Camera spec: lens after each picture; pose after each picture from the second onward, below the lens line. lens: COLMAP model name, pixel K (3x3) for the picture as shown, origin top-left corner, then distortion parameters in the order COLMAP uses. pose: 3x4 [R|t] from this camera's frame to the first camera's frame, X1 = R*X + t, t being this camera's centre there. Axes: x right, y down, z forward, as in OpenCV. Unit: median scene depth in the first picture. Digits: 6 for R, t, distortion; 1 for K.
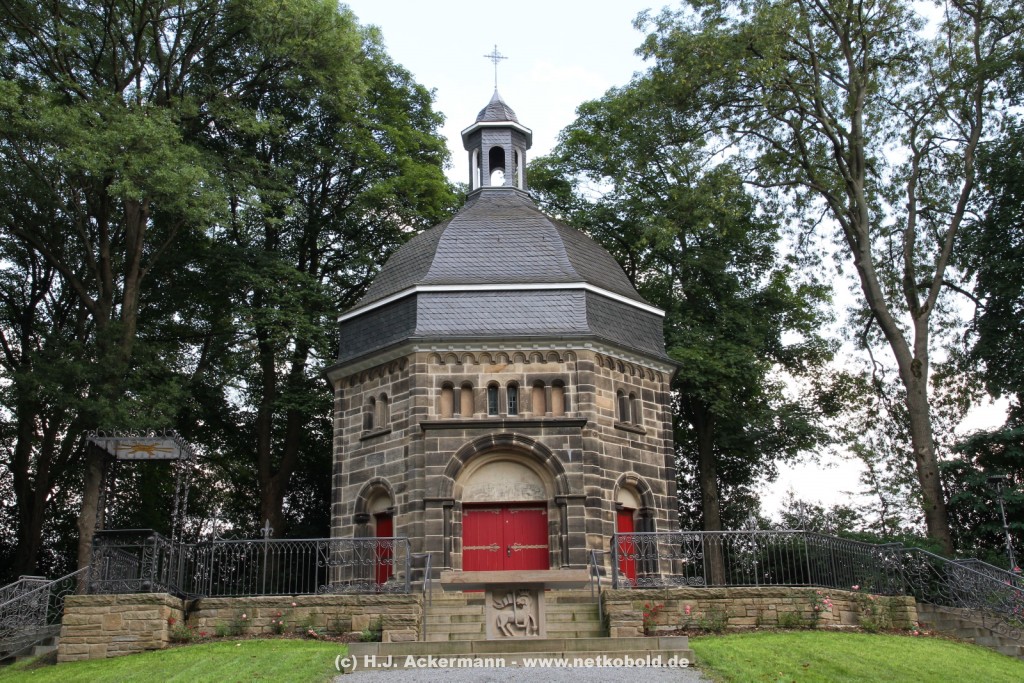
lens RADIAL K [[1128.8, 0, 512.0], [0, 1128.8, 341.5], [0, 0, 1]] dist [0.078782, 0.017723]
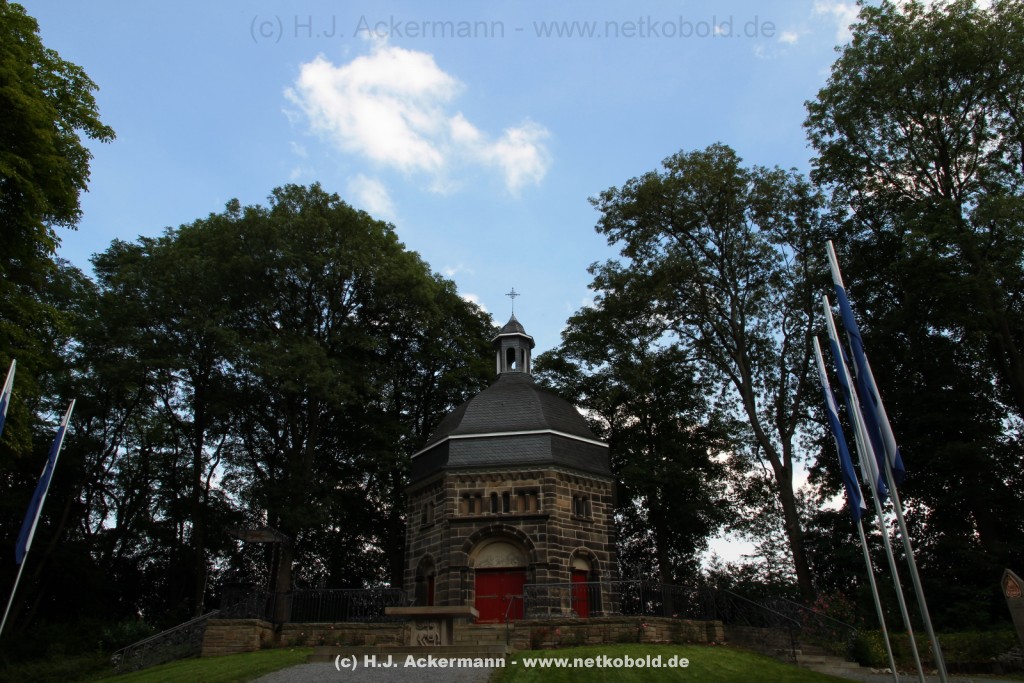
lens RADIAL K [[733.4, 0, 514.3], [0, 733.4, 345.4], [0, 0, 1]] dist [-0.101621, 0.077189]
pose [[0.987385, -0.060642, -0.146268, 0.175991], [0.036583, 0.986130, -0.161893, -0.002016], [0.154057, 0.154500, 0.975908, -0.055494]]
